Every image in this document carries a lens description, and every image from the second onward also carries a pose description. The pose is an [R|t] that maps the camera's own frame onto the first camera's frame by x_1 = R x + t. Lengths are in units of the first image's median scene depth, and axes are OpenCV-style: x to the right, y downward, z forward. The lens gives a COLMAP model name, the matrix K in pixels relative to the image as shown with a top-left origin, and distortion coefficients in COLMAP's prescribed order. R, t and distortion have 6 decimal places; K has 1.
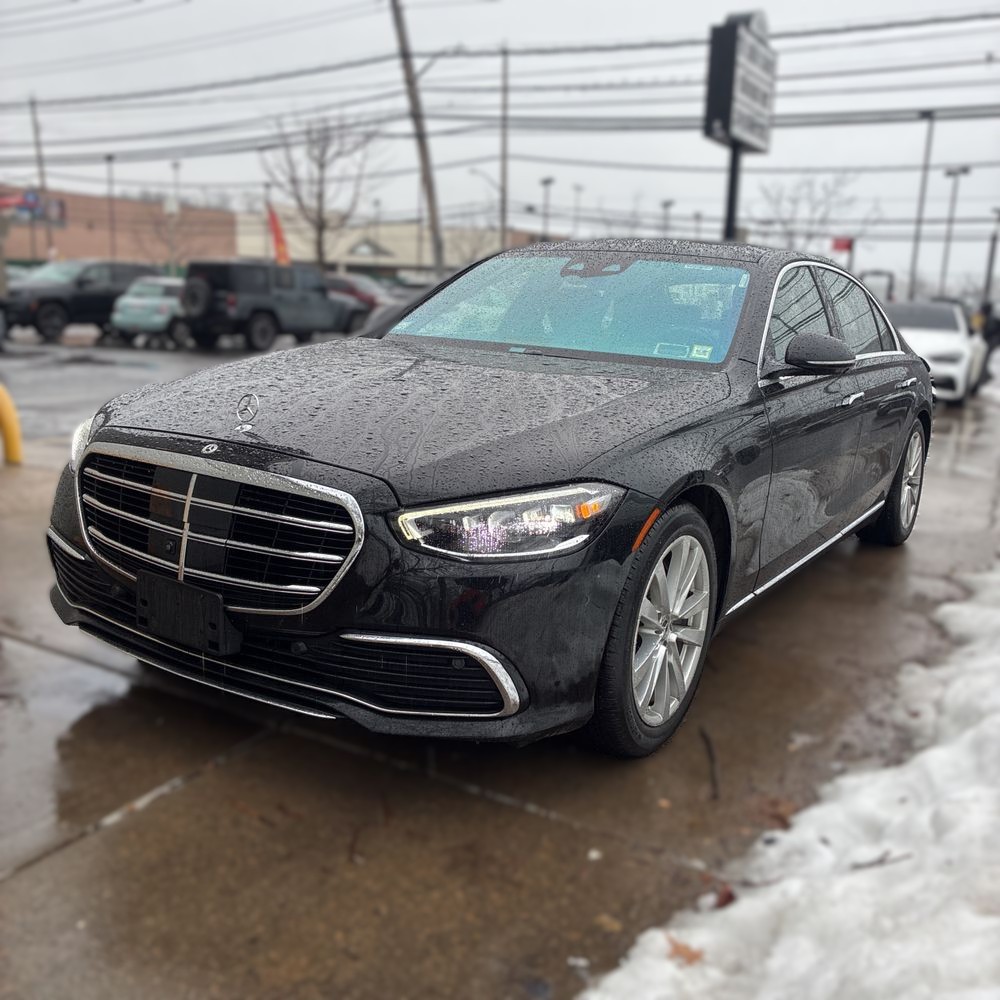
lens RADIAL K [[1034.8, 0, 503.1], [0, 1034.8, 512.7], [0, 0, 1]] dist [0.021424, 0.000000]
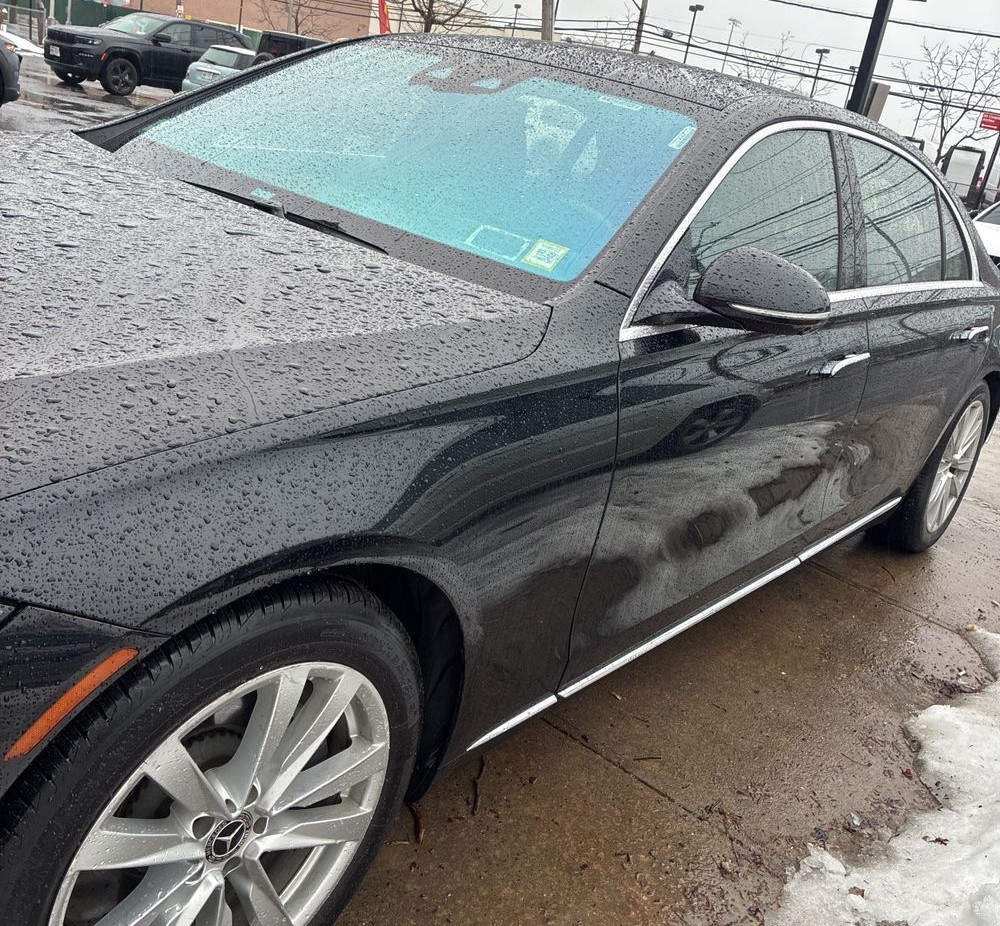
lens RADIAL K [[1047.4, 0, 501.8], [0, 1047.4, 453.3], [0, 0, 1]] dist [0.033841, 0.000000]
pose [[0.982517, 0.173746, -0.066883, 0.161725], [-0.165864, 0.980061, 0.109402, -0.078633], [0.084558, -0.096396, 0.991745, 0.314074]]
